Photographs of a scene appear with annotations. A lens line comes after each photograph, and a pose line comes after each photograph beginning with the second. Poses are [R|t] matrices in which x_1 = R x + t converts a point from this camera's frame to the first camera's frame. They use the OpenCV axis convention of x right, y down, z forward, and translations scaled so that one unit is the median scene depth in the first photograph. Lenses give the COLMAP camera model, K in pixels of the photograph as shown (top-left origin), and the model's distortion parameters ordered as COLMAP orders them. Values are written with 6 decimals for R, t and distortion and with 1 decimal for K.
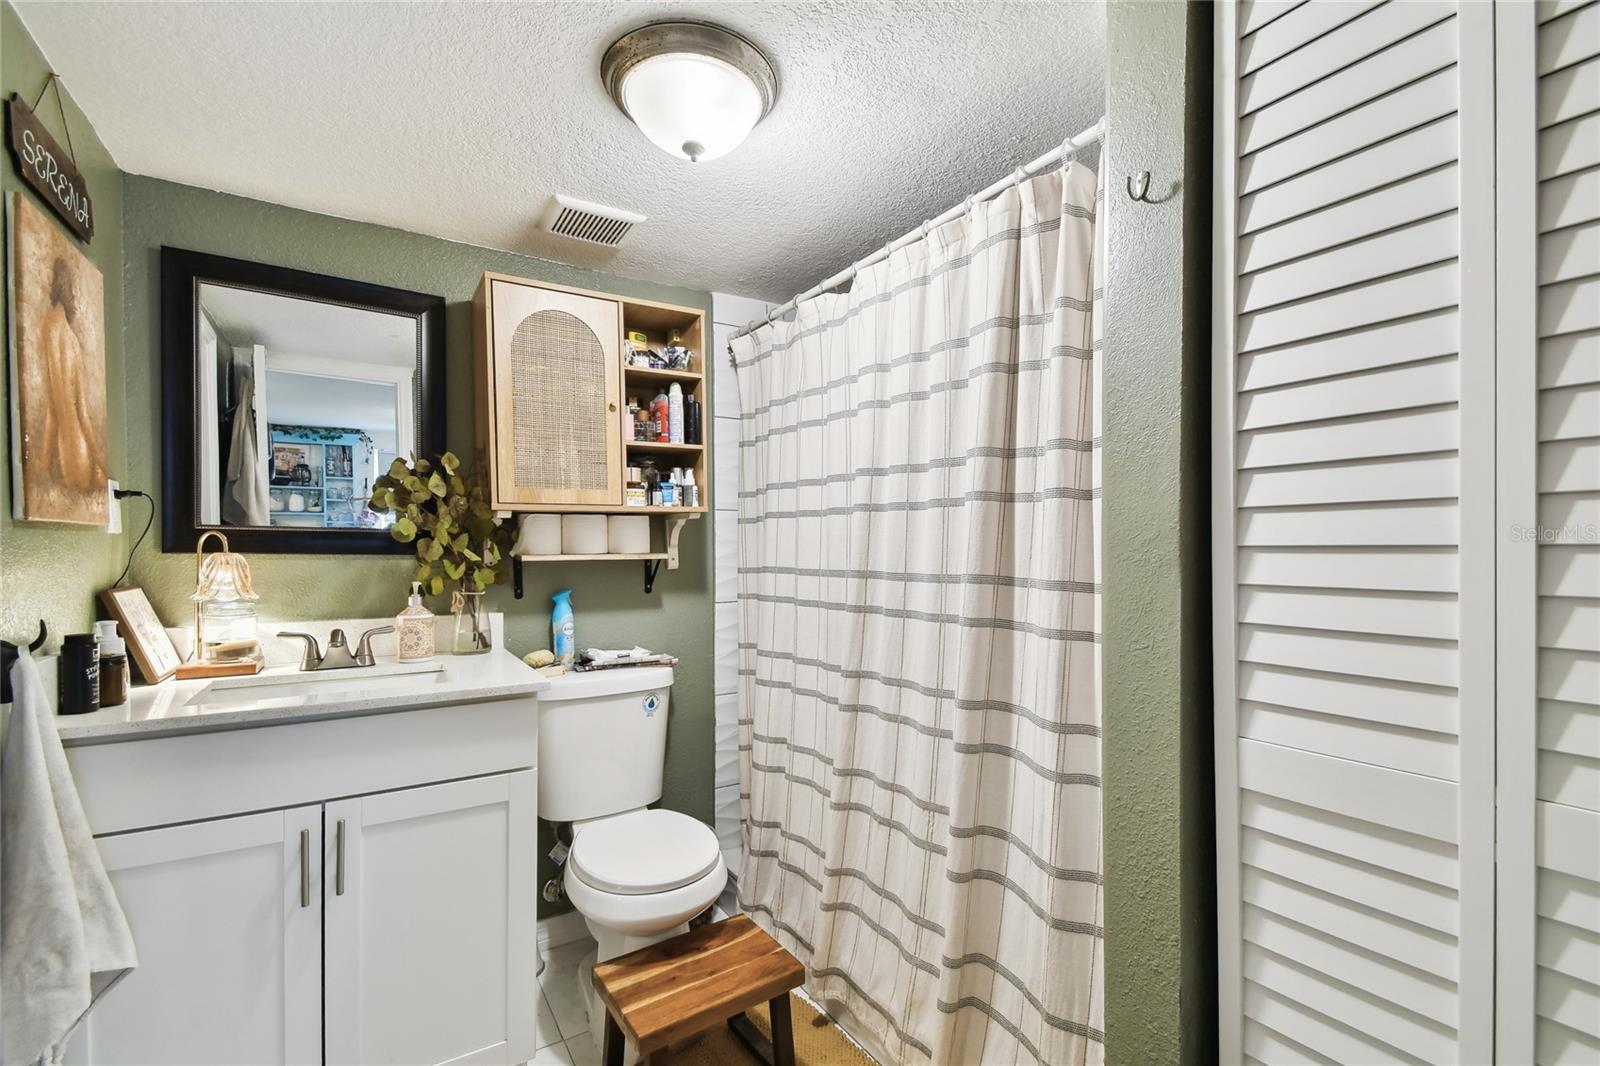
lens RADIAL K [[705.3, 0, 803.3], [0, 705.3, 536.2], [0, 0, 1]] dist [0.049768, -0.025458]
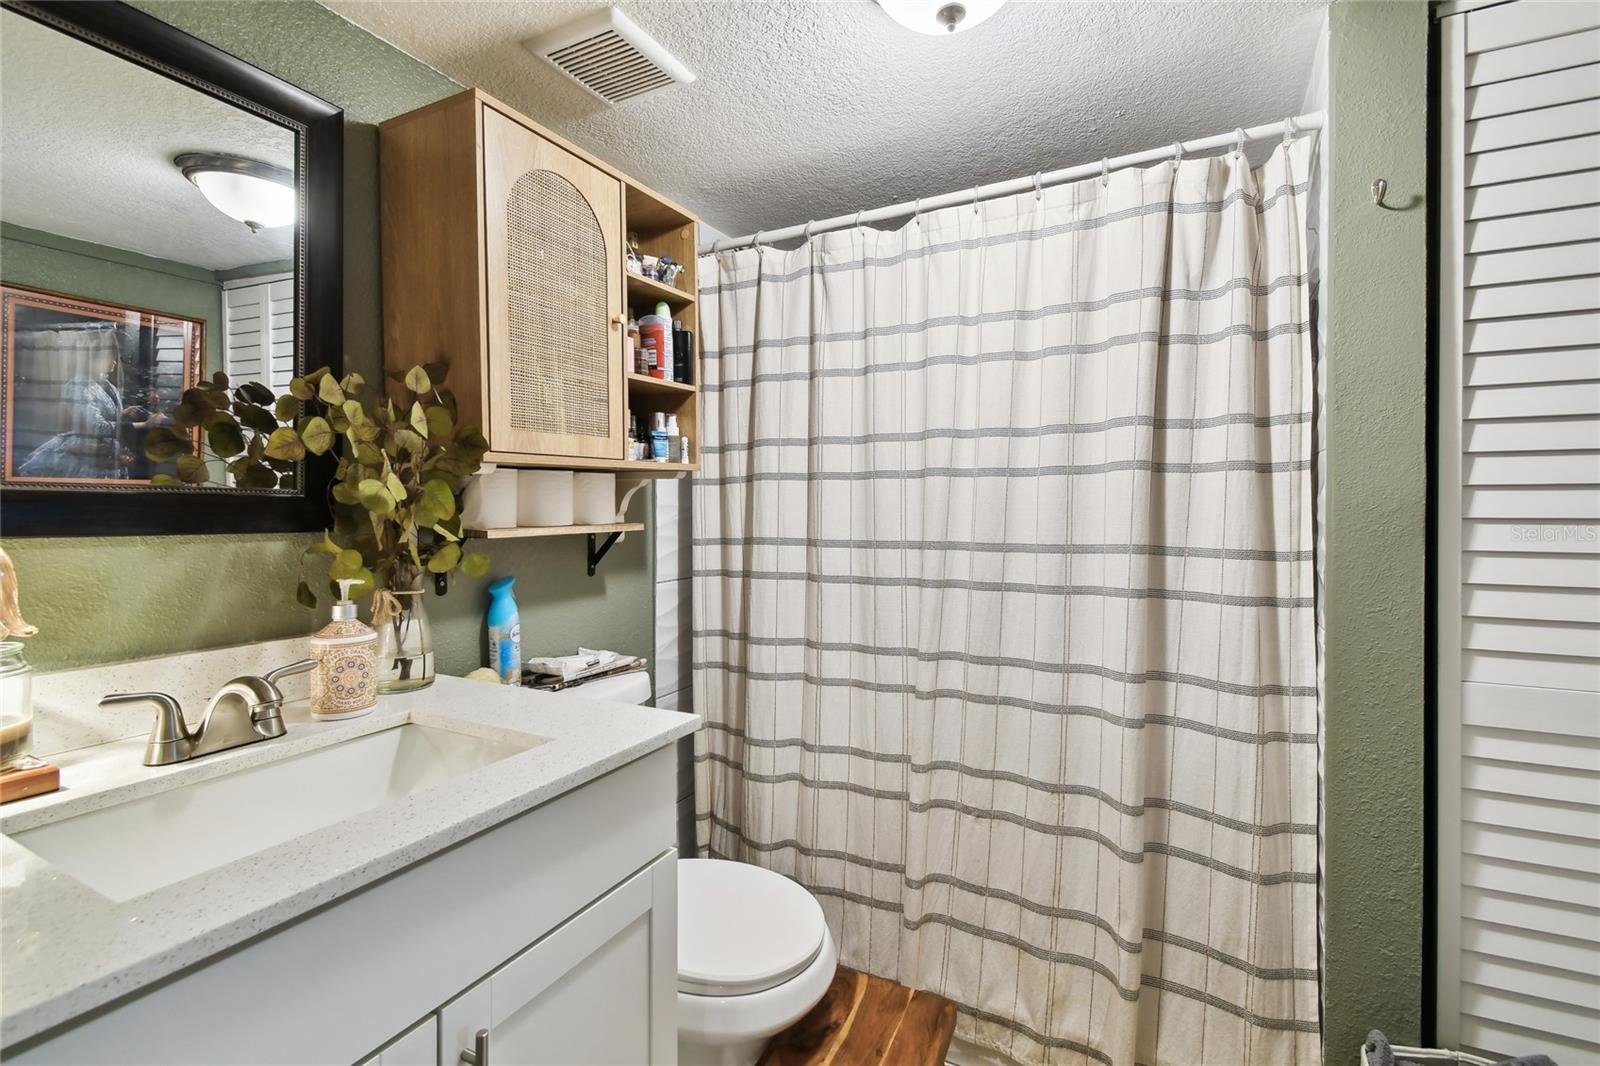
lens RADIAL K [[706.7, 0, 802.0], [0, 706.7, 493.7], [0, 0, 1]] dist [0.045988, -0.025676]
pose [[0.862669, 0.007477, 0.505713, -0.555269], [-0.007725, 0.999969, -0.001608, -0.009560], [-0.505709, -0.002520, 0.862700, 0.320996]]
